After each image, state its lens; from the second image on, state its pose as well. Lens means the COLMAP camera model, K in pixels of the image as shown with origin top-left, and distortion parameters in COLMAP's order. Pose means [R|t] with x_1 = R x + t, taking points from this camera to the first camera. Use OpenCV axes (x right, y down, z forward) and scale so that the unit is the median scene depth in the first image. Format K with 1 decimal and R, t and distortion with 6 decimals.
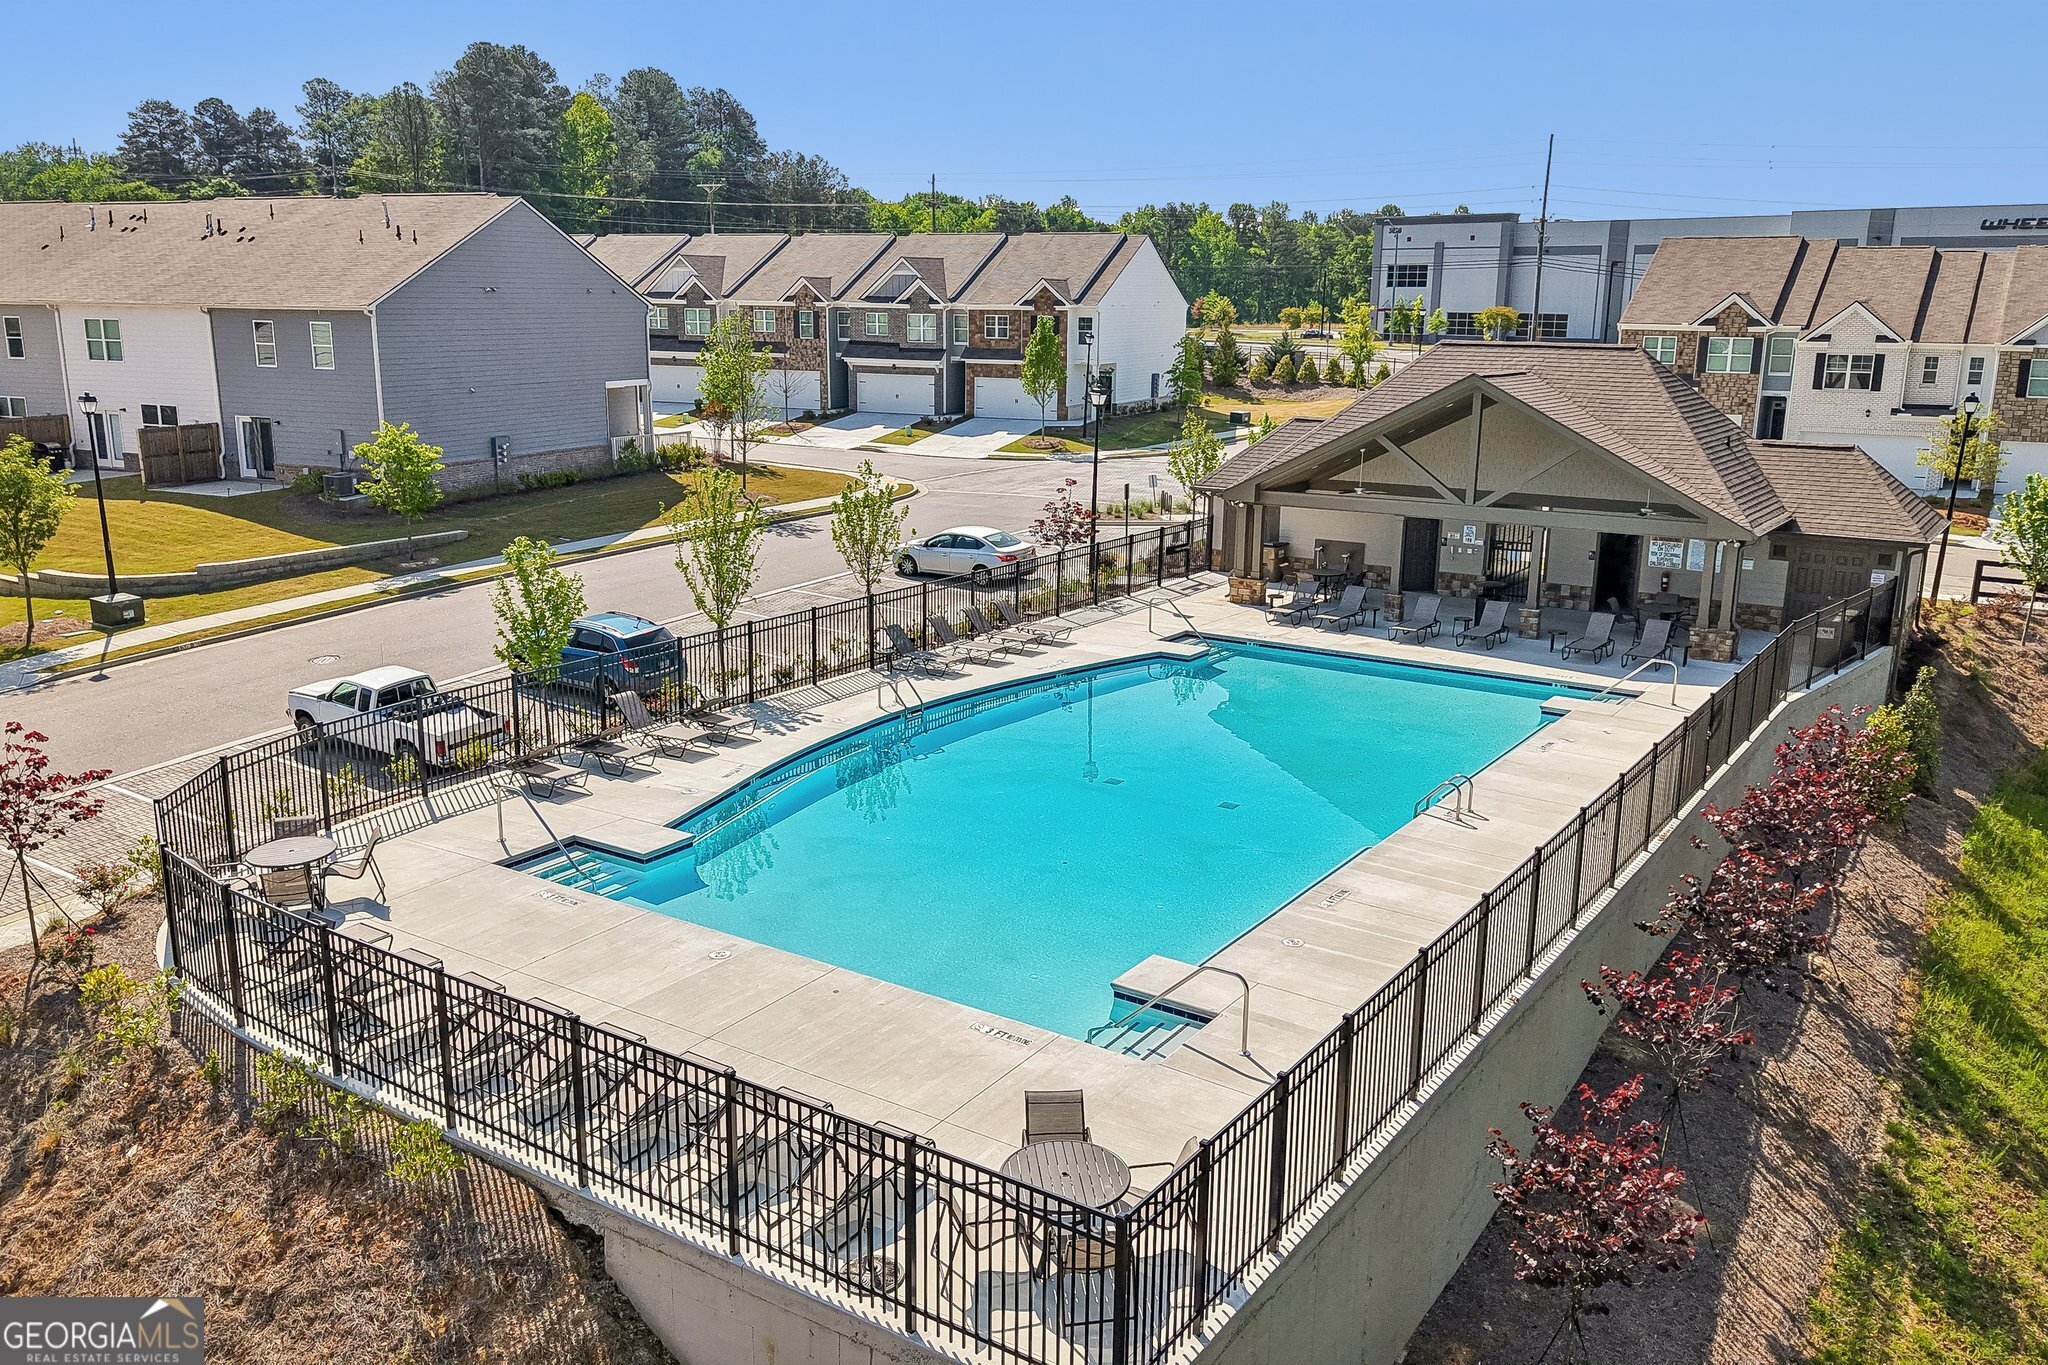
lens RADIAL K [[1622.7, 0, 1008.9], [0, 1622.7, 686.4], [0, 0, 1]] dist [0.072586, -0.113618]
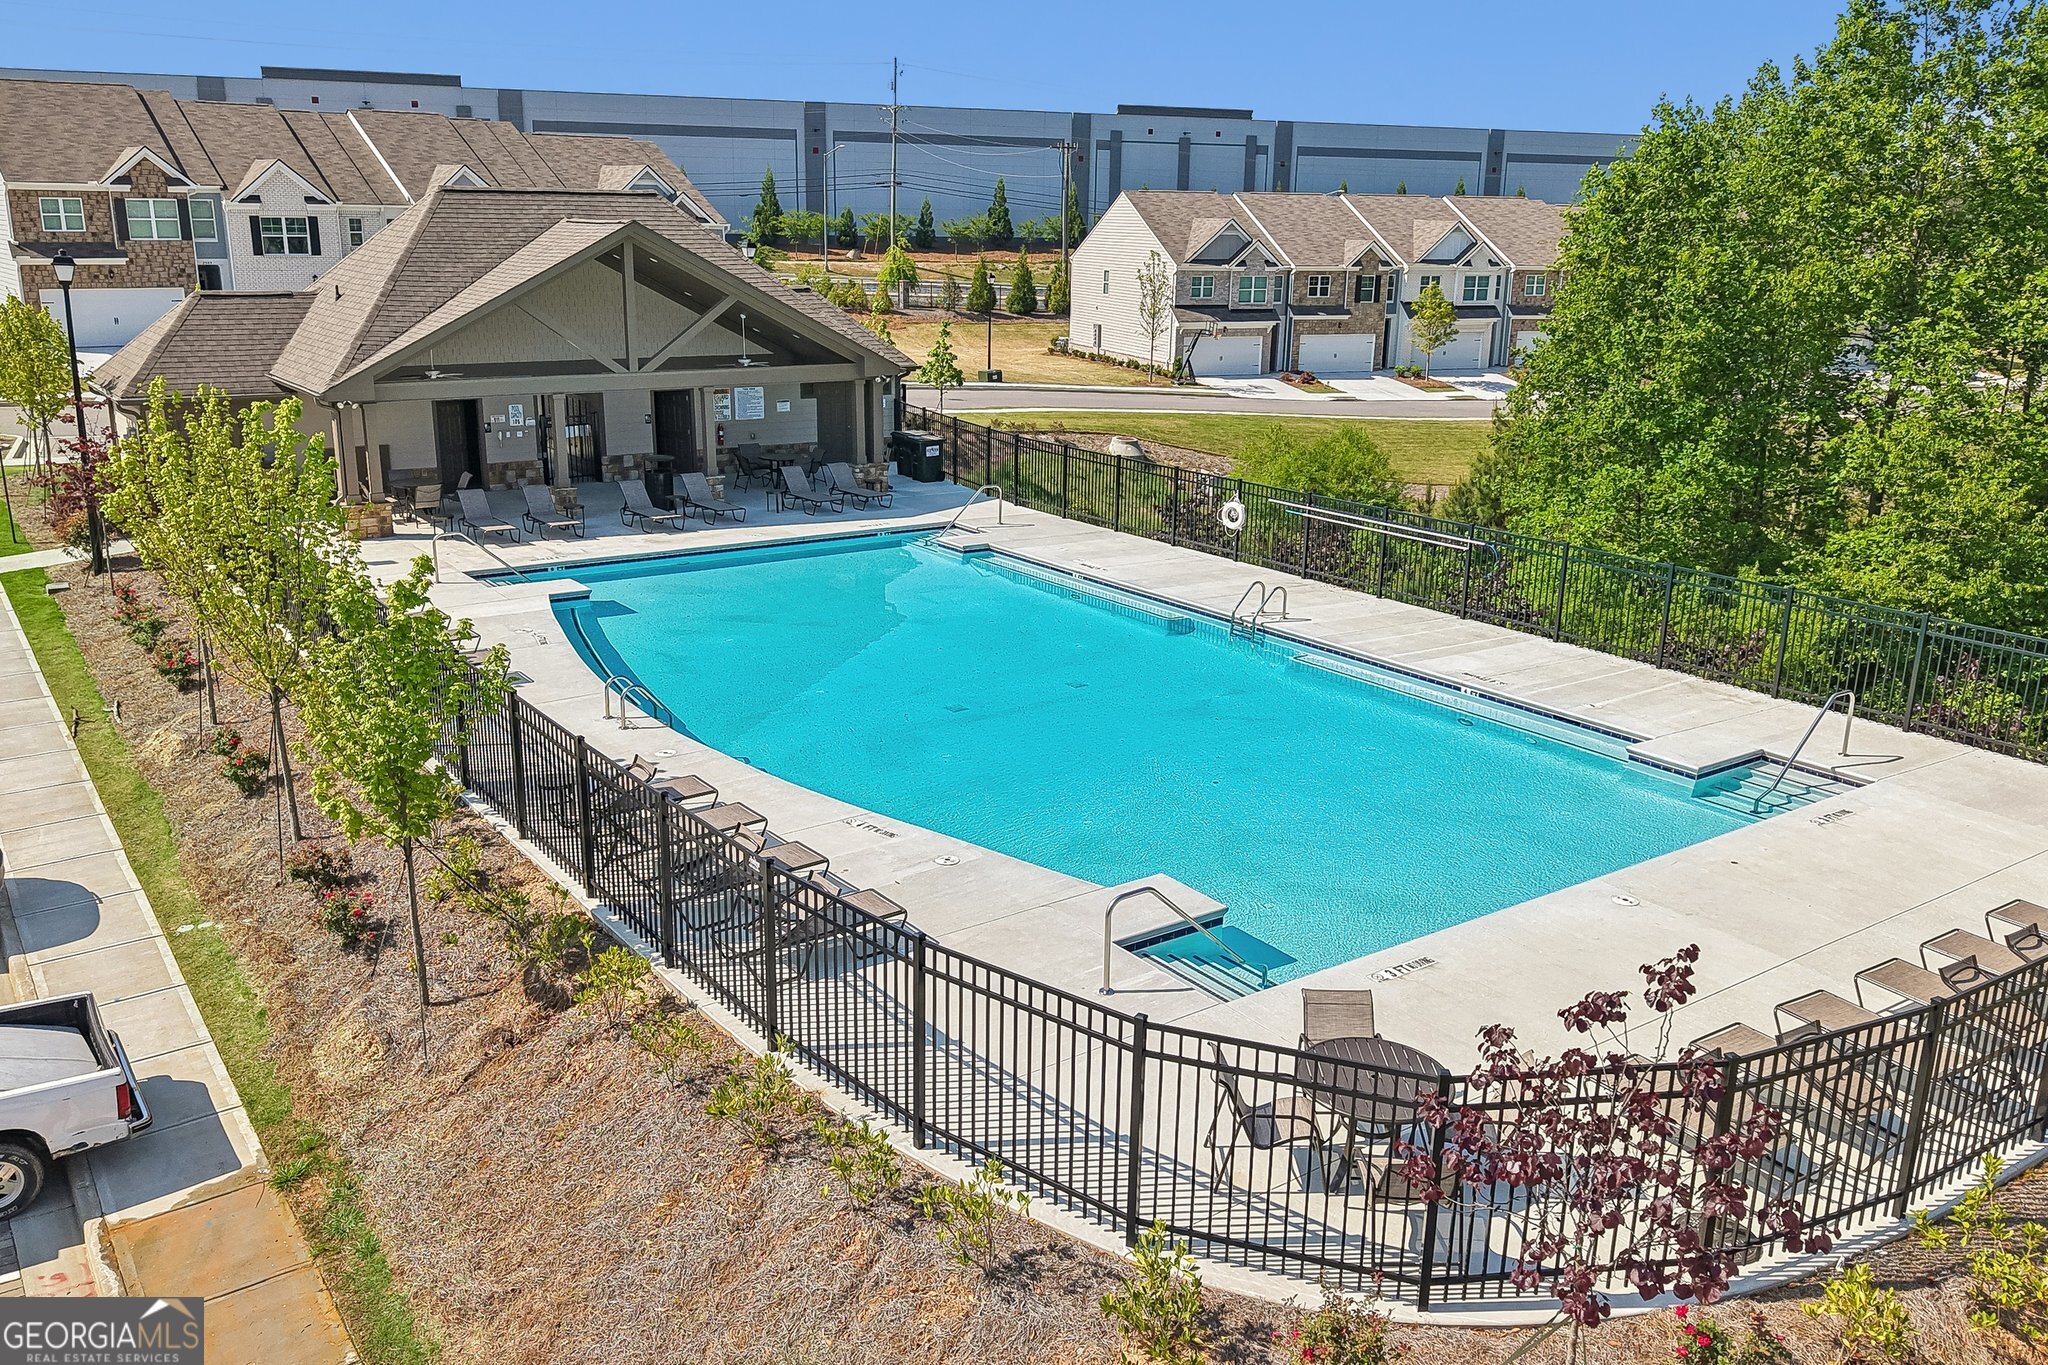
lens RADIAL K [[1666.6, 0, 1024.0], [0, 1666.6, 682.5], [0, 0, 1]] dist [0.064005, -0.097885]
pose [[0.333060, -0.258378, 0.906814, -0.292452], [0.205608, 0.958481, 0.197583, -0.048455], [-0.920216, 0.120641, 0.372356, 0.275704]]
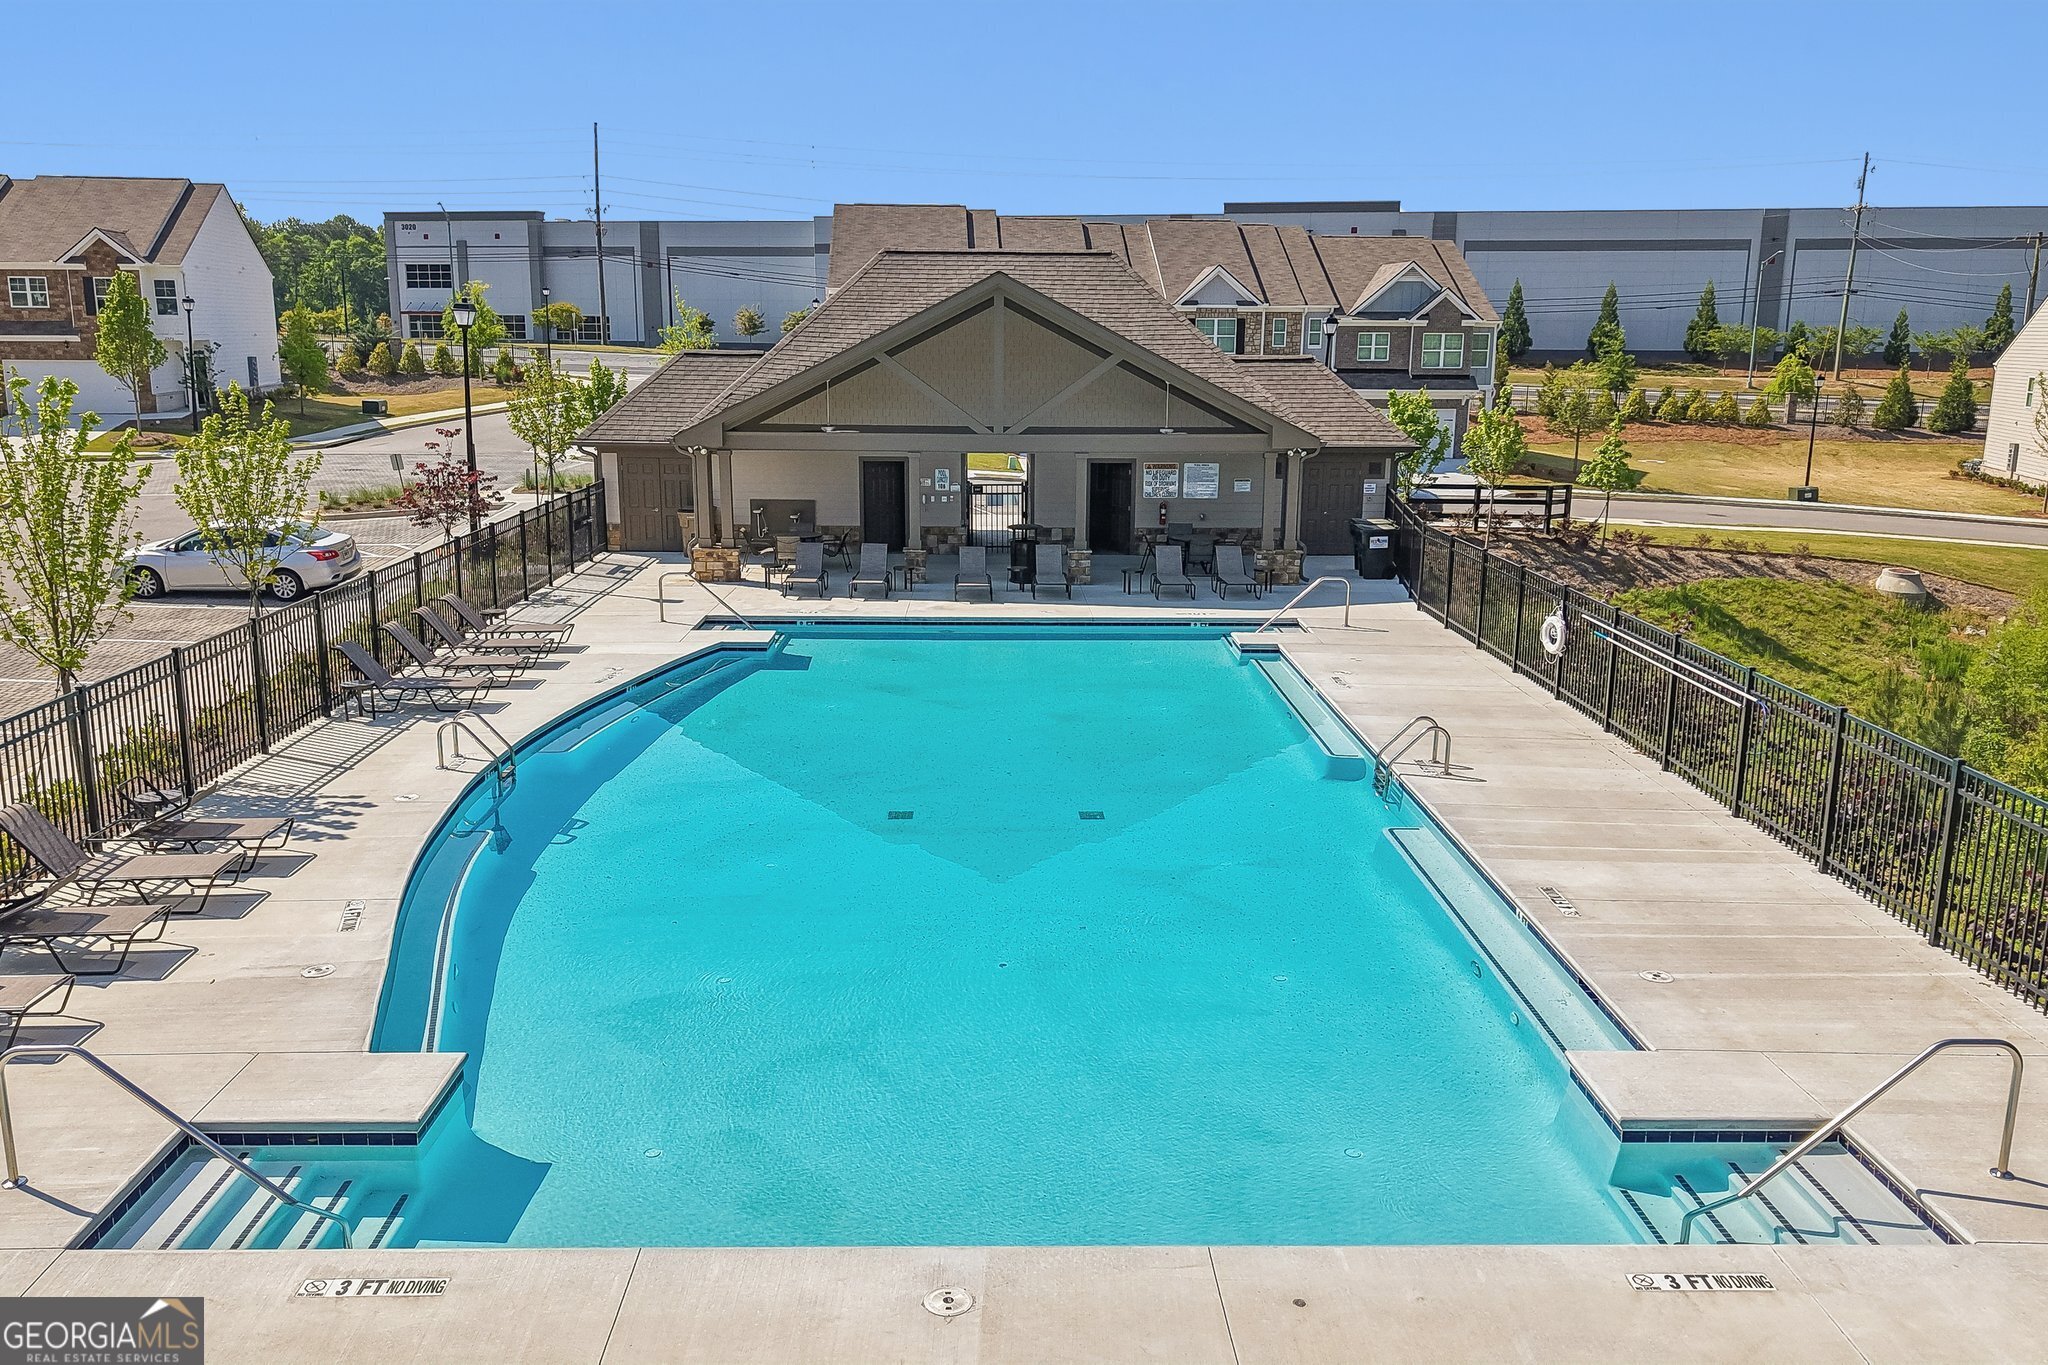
lens RADIAL K [[1614.2, 0, 1016.5], [0, 1614.2, 686.4], [0, 0, 1]] dist [0.047388, -0.060642]
pose [[0.812328, -0.126806, 0.569248, -0.112454], [0.135311, 0.990420, 0.027535, -0.002139], [-0.567286, 0.054658, 0.821705, 0.182214]]
